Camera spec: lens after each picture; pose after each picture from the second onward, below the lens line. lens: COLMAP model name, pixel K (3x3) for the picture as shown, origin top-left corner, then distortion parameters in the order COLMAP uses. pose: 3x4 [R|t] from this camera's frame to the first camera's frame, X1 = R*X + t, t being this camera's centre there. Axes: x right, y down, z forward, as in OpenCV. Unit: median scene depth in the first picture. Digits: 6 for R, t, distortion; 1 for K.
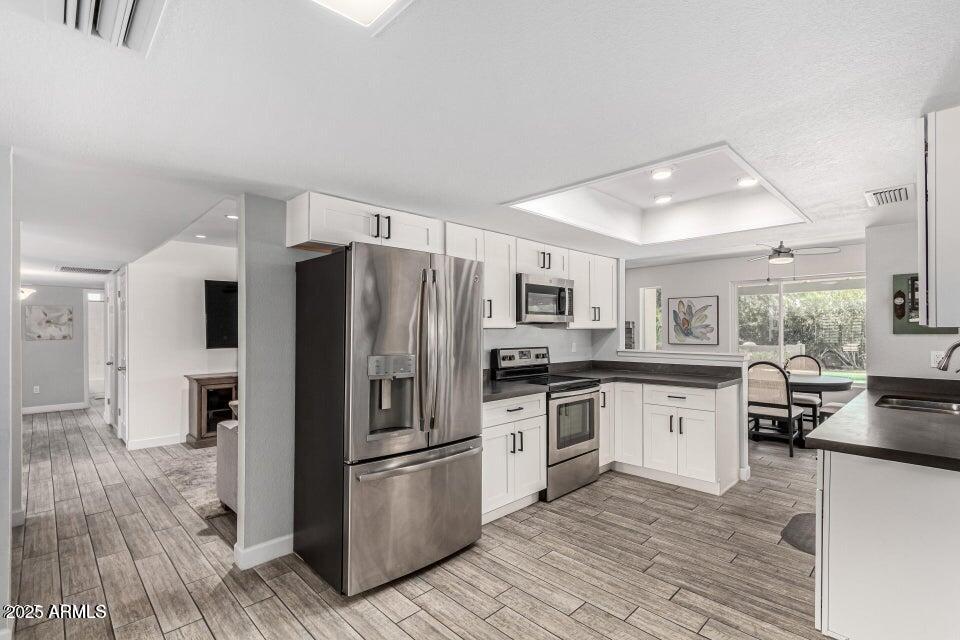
lens RADIAL K [[442.3, 0, 482.5], [0, 442.3, 325.9], [0, 0, 1]] dist [0.001198, 0.000933]
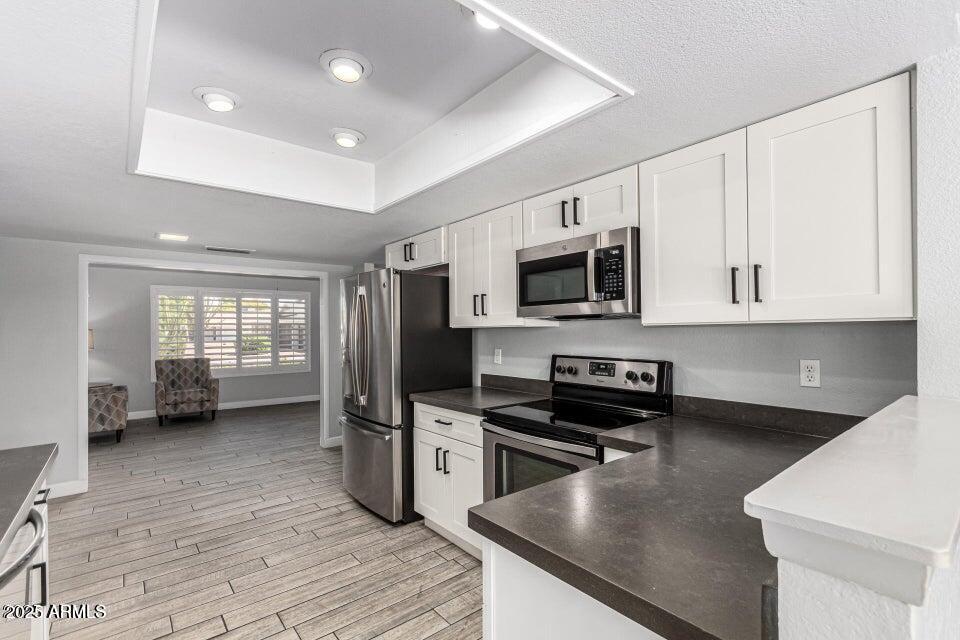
lens RADIAL K [[442.3, 0, 482.7], [0, 442.3, 324.7], [0, 0, 1]] dist [0.001198, 0.000933]
pose [[-0.088966, -0.008312, -0.996000, 0.800801], [0.017398, 0.999800, -0.009898, 0.007541], [0.995883, -0.018209, -0.088803, 0.999624]]
